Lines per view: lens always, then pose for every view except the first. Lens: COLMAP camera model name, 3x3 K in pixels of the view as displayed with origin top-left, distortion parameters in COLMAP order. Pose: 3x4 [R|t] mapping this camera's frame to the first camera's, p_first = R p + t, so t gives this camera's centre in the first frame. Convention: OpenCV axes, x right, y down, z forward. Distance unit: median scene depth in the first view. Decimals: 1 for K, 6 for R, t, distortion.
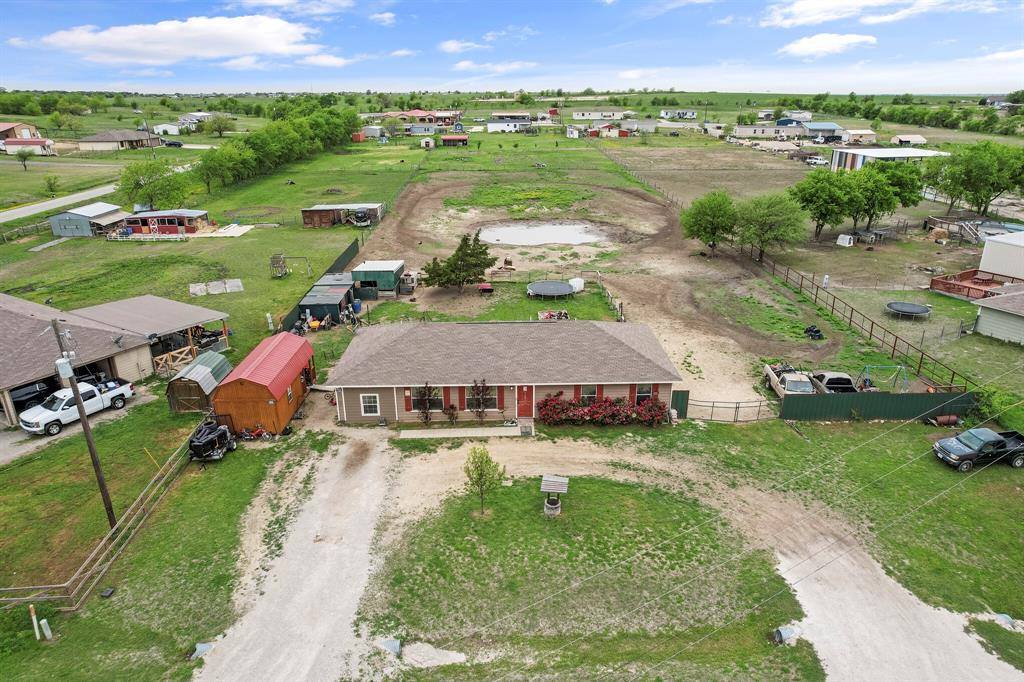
lens RADIAL K [[661.9, 0, 522.4], [0, 661.9, 343.0], [0, 0, 1]] dist [-0.071913, 0.064144]
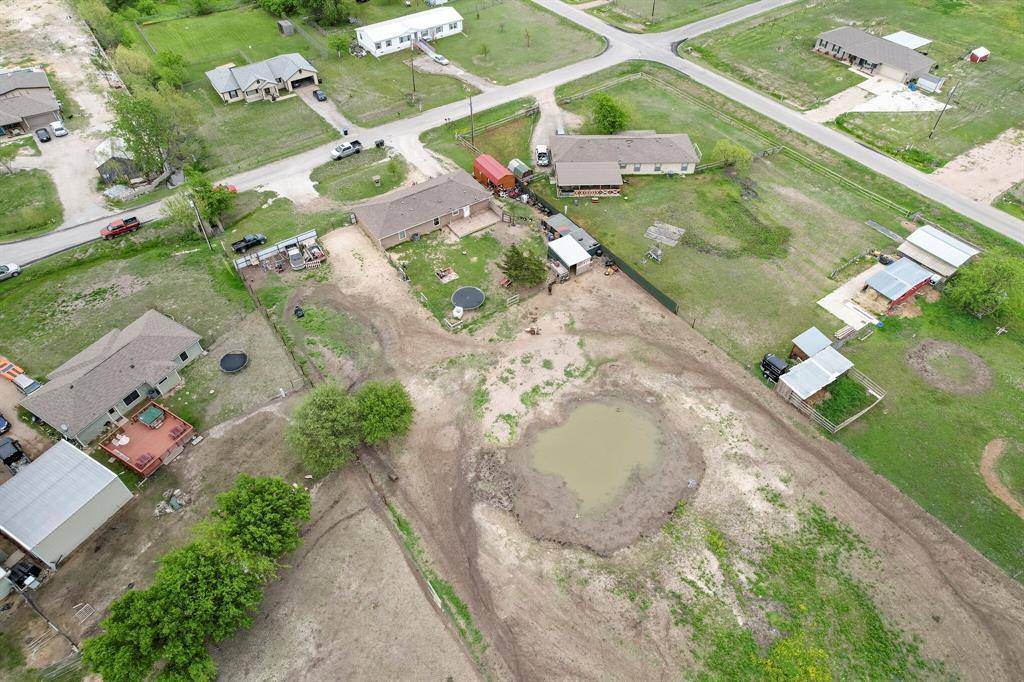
lens RADIAL K [[661.9, 0, 509.6], [0, 661.9, 334.1], [0, 0, 1]] dist [-0.071913, 0.064144]
pose [[-0.849477, 0.383425, -0.362456, 0.820701], [-0.181284, 0.433037, 0.882958, -2.111941], [0.495505, 0.815760, -0.298347, 2.410451]]
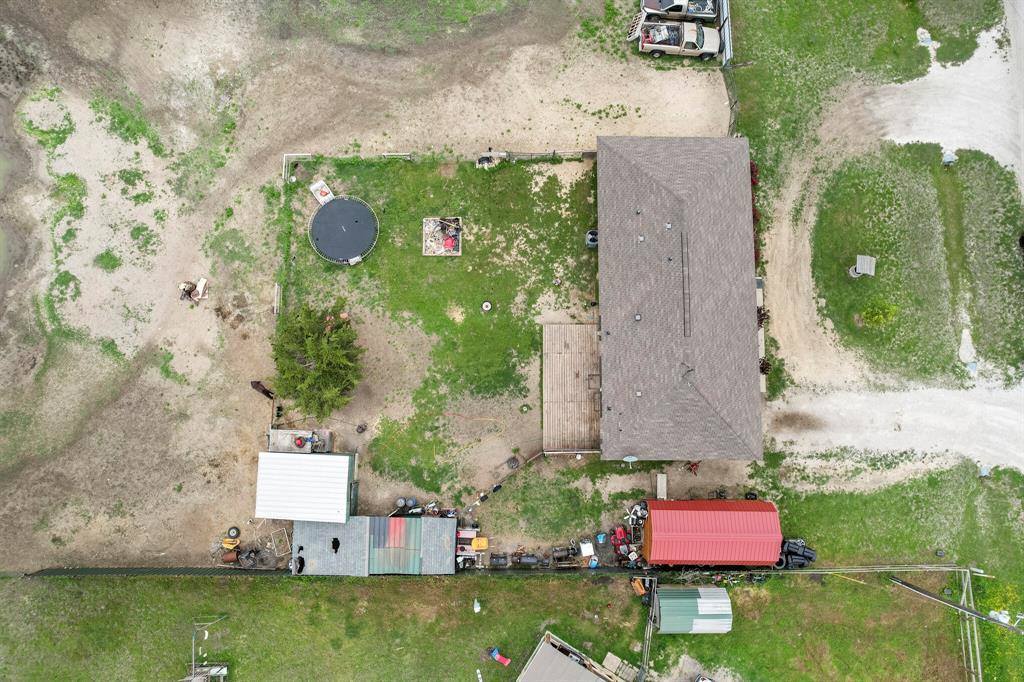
lens RADIAL K [[661.9, 0, 514.9], [0, 661.9, 338.1], [0, 0, 1]] dist [-0.071913, 0.064144]
pose [[0.035583, -0.990548, 0.132474, -0.239575], [0.355334, 0.136436, 0.924729, -1.000127], [-0.934062, 0.014168, 0.356830, 0.916879]]
